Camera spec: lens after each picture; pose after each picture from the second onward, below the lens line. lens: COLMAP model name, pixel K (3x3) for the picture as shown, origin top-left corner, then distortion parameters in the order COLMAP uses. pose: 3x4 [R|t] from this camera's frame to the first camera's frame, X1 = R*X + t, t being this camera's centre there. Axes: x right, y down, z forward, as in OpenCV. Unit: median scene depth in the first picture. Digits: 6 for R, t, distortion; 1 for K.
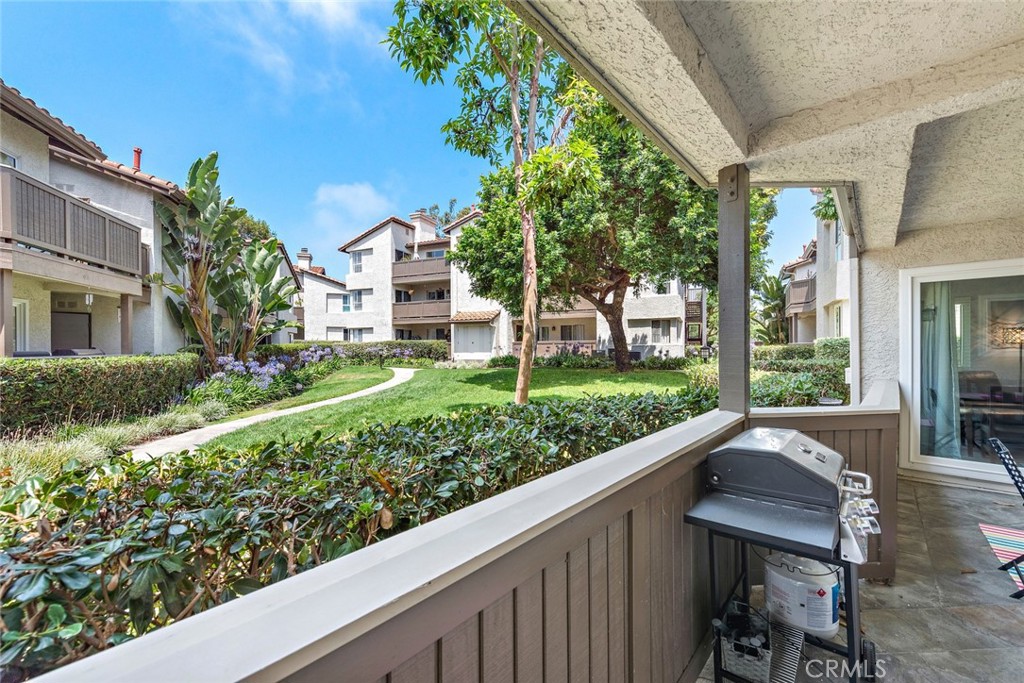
lens RADIAL K [[405.9, 0, 511.8], [0, 405.9, 348.8], [0, 0, 1]] dist [0.012635, -0.000463]
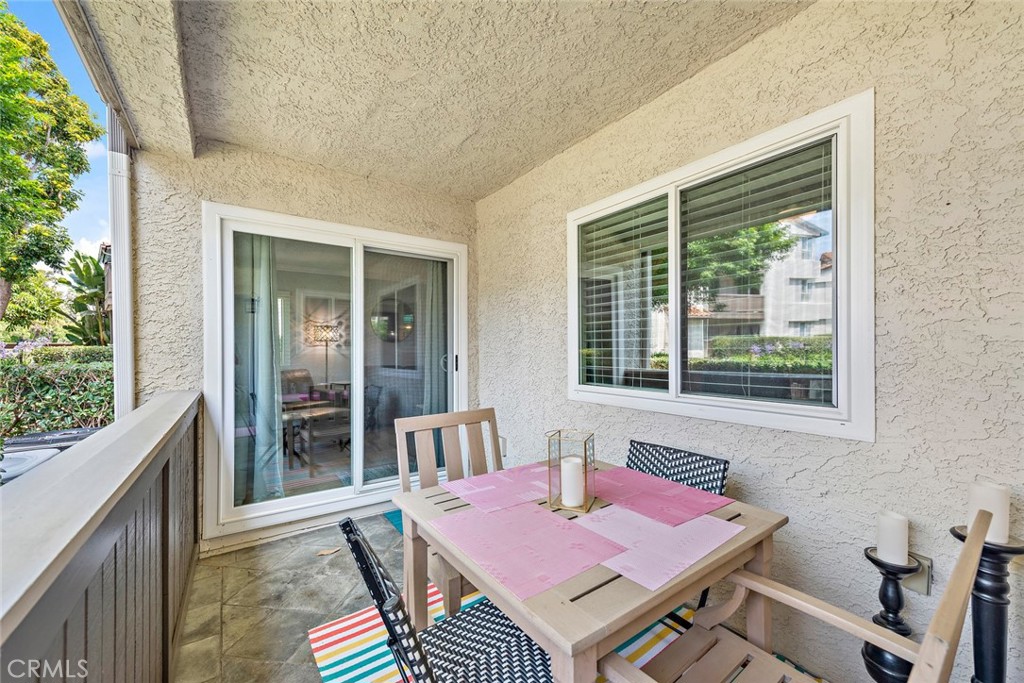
lens RADIAL K [[404.3, 0, 513.1], [0, 404.3, 353.8], [0, 0, 1]] dist [0.009321, -0.000410]
pose [[0.220979, -0.002968, 0.975274, 0.388986], [0.003490, 0.999991, 0.002252, 0.020712], [-0.975272, 0.002906, 0.220987, 0.360048]]
